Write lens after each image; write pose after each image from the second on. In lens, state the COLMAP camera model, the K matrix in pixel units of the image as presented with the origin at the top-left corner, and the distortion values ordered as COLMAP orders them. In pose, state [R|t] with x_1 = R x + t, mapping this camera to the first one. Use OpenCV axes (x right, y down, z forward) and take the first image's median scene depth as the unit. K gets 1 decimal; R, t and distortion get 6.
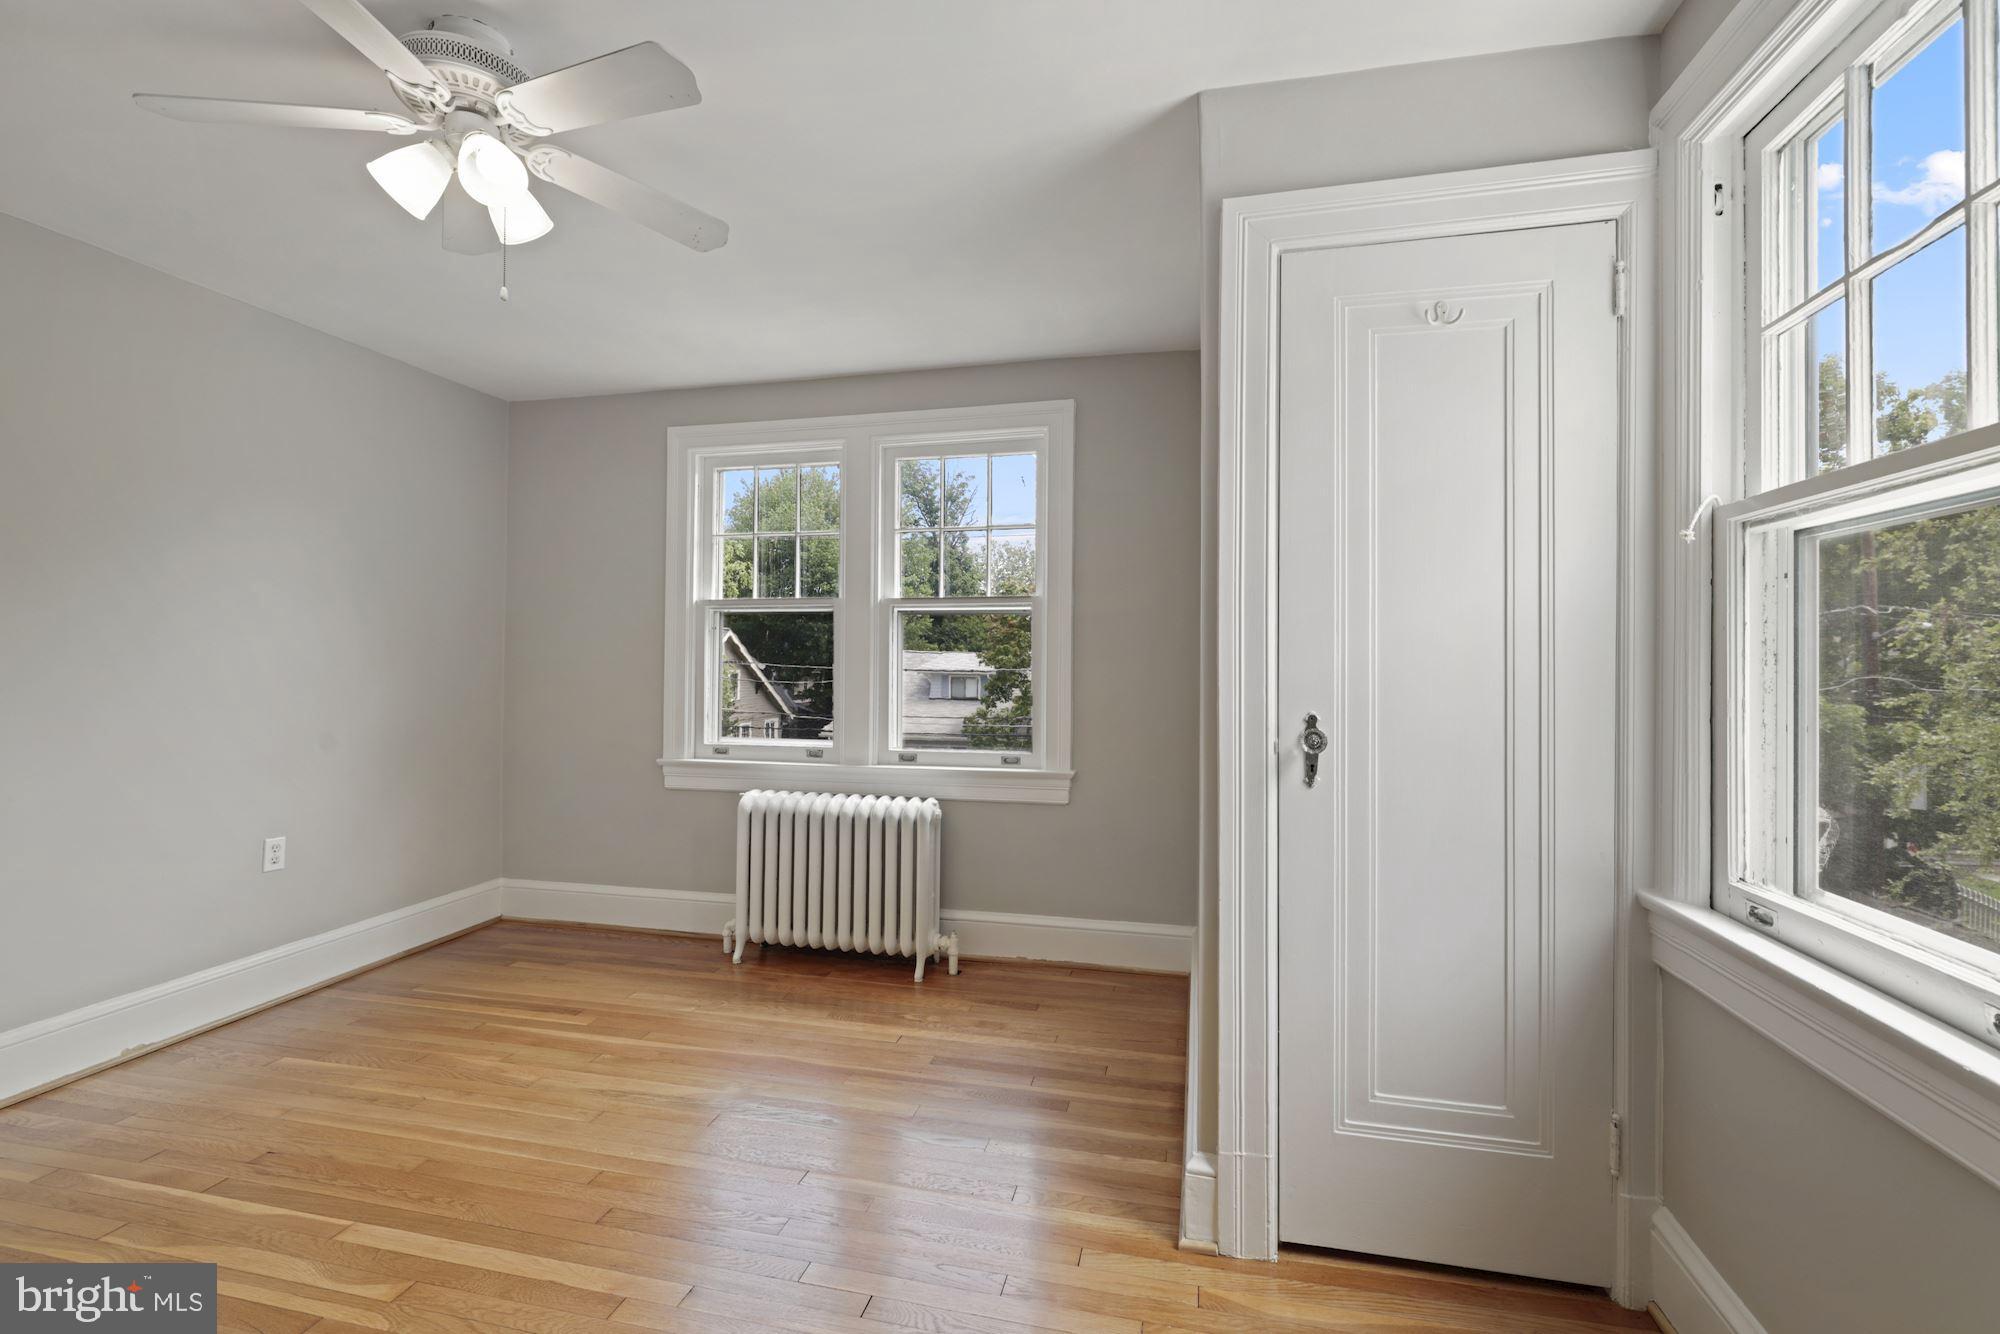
lens RADIAL K [[871.8, 0, 997.4], [0, 871.8, 651.0], [0, 0, 1]] dist [-0.001754, 0.000480]
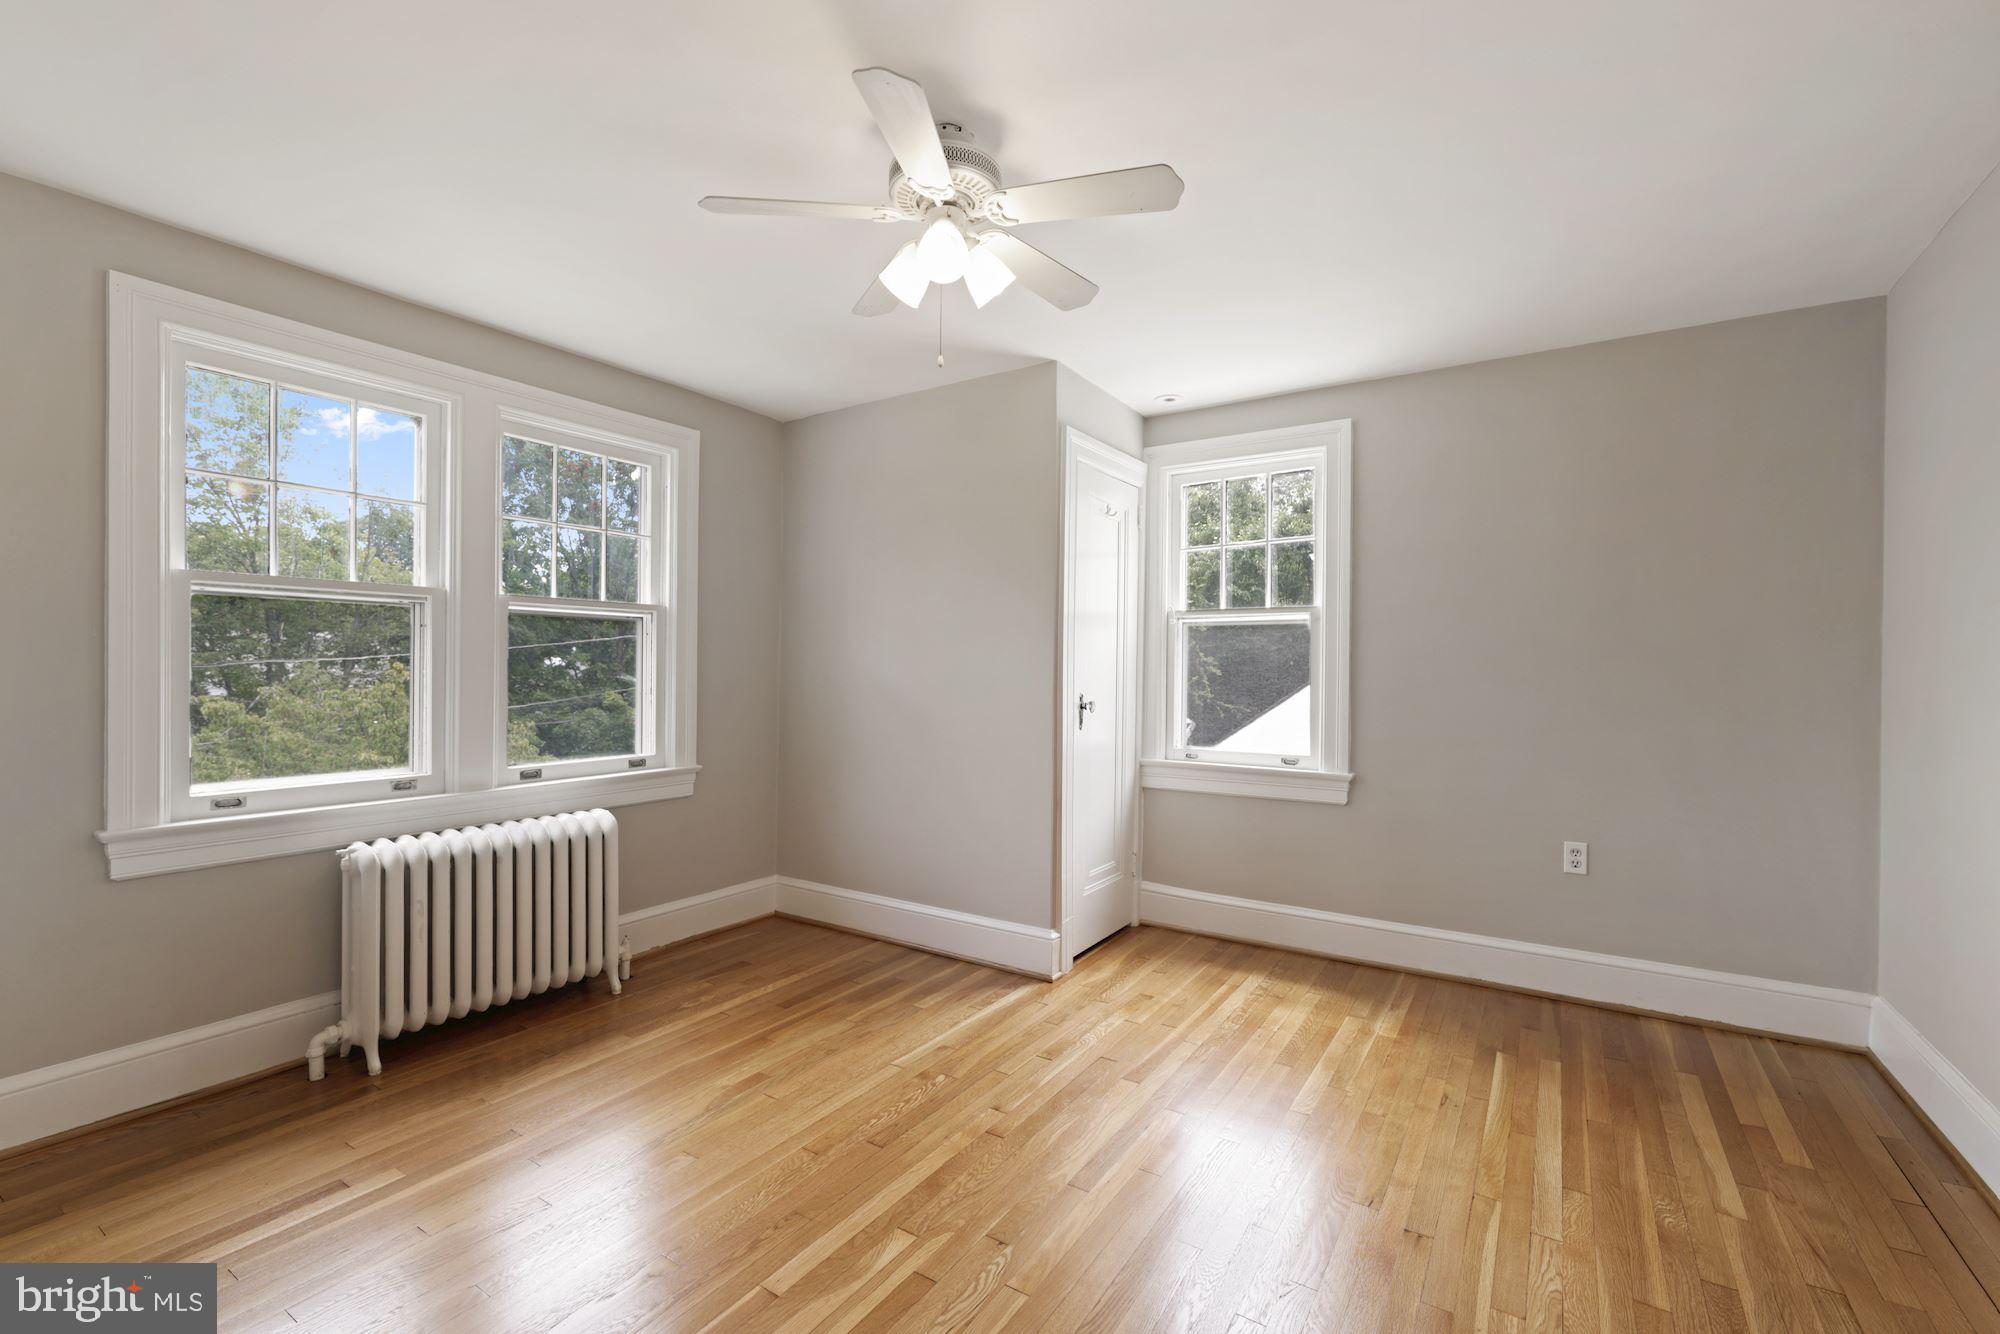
lens RADIAL K [[871.8, 0, 1007.7], [0, 871.8, 673.8], [0, 0, 1]] dist [-0.001754, 0.000480]
pose [[0.327301, -0.009196, 0.944876, -0.859227], [-0.014278, 0.999790, 0.014676, -0.001530], [-0.944812, -0.018294, 0.327101, 0.265730]]
